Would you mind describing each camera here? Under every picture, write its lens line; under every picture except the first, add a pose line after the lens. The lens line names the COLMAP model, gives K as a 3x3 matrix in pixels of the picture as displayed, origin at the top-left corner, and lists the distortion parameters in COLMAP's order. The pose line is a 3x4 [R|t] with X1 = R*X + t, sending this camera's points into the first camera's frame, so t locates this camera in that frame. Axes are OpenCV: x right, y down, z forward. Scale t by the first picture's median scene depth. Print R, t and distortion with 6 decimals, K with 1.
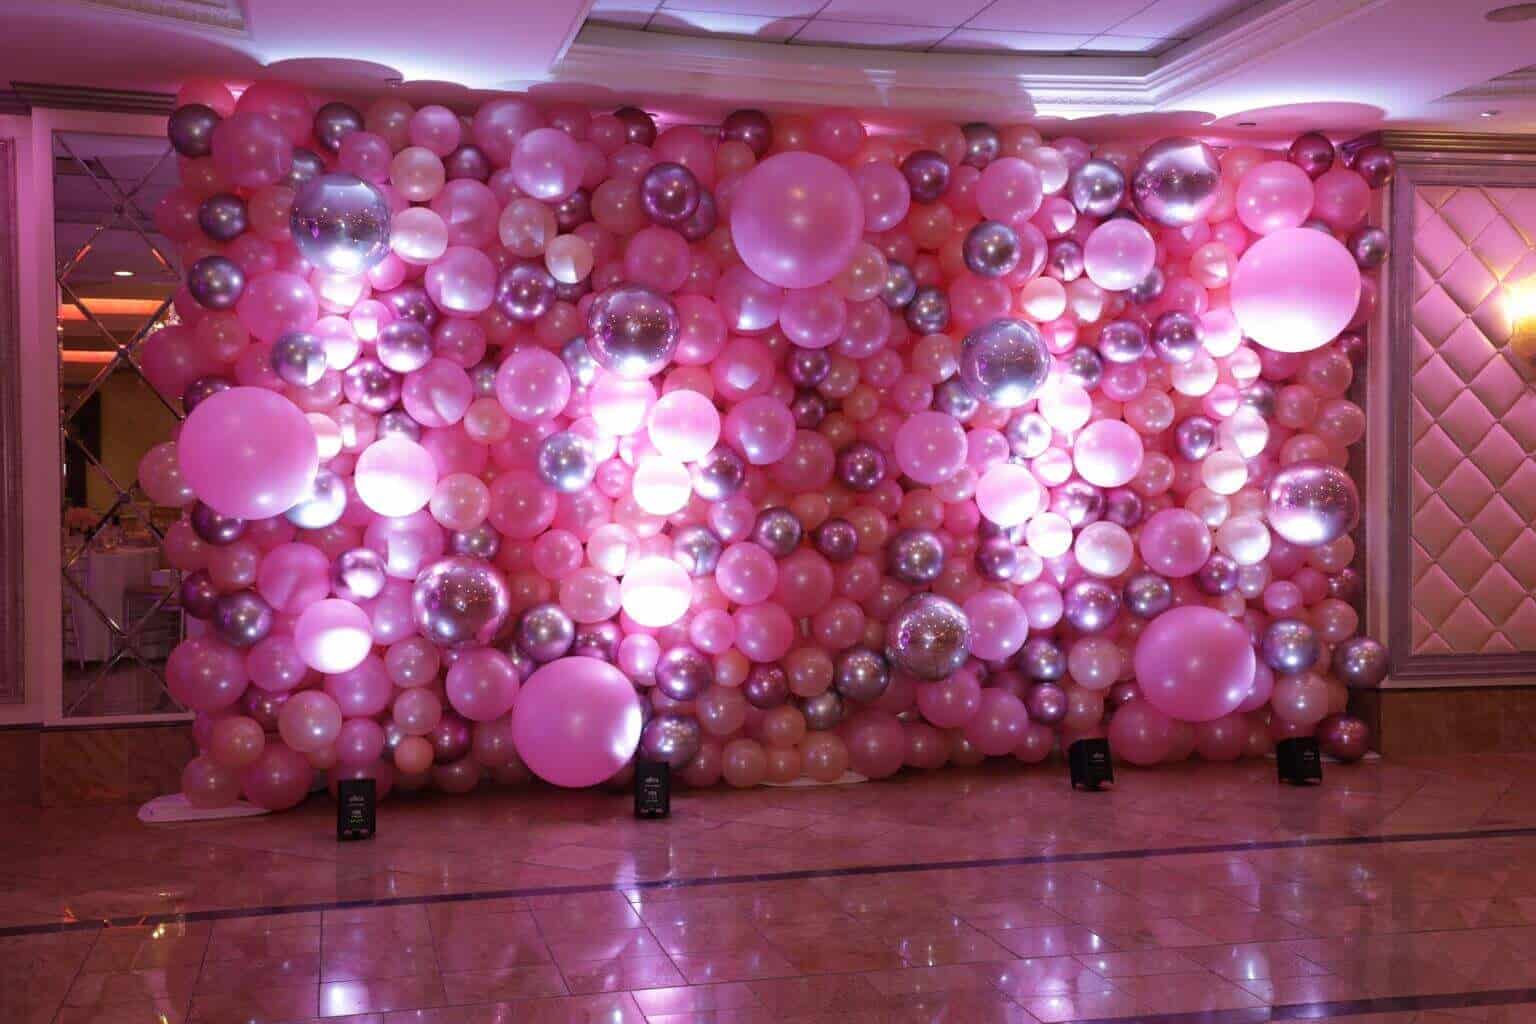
lens RADIAL K [[1886.1, 0, 772.9], [0, 1886.1, 512.6], [0, 0, 1]] dist [-0.146390, 0.000000]
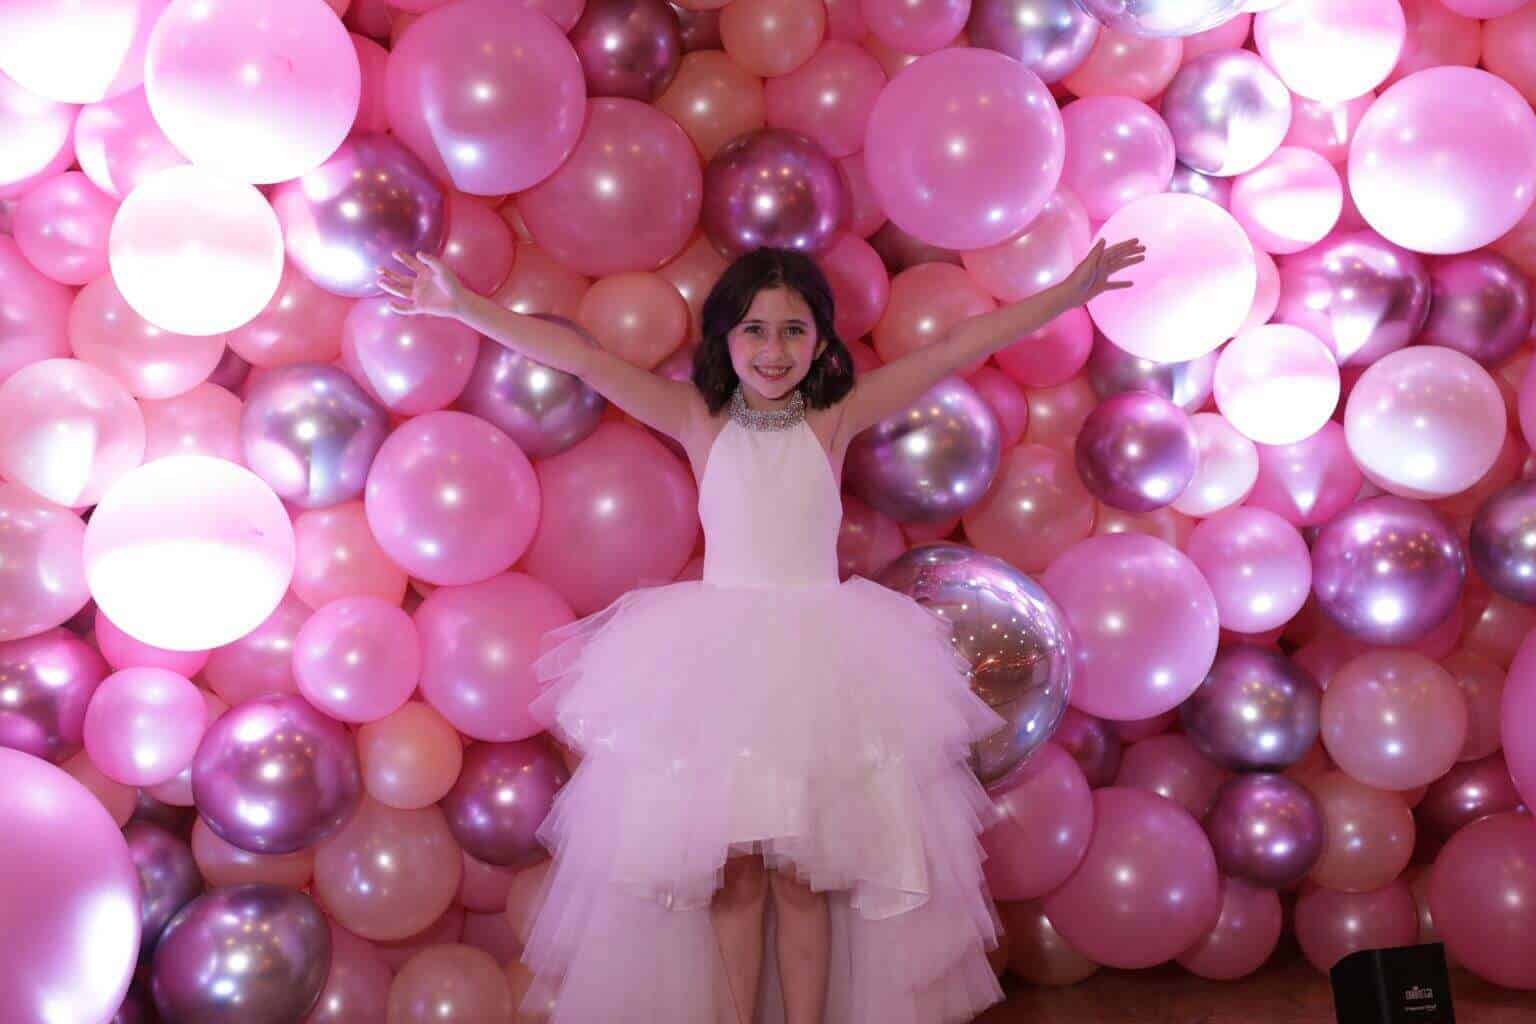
lens RADIAL K [[3168.9, 0, 761.1], [0, 3168.9, 503.1], [0, 0, 1]] dist [0.383182, 0.000000]
pose [[0.999467, -0.000313, 0.032636, 0.024207], [-0.001989, 0.997511, 0.070484, -0.009488], [-0.032576, -0.070511, 0.996979, 0.375925]]
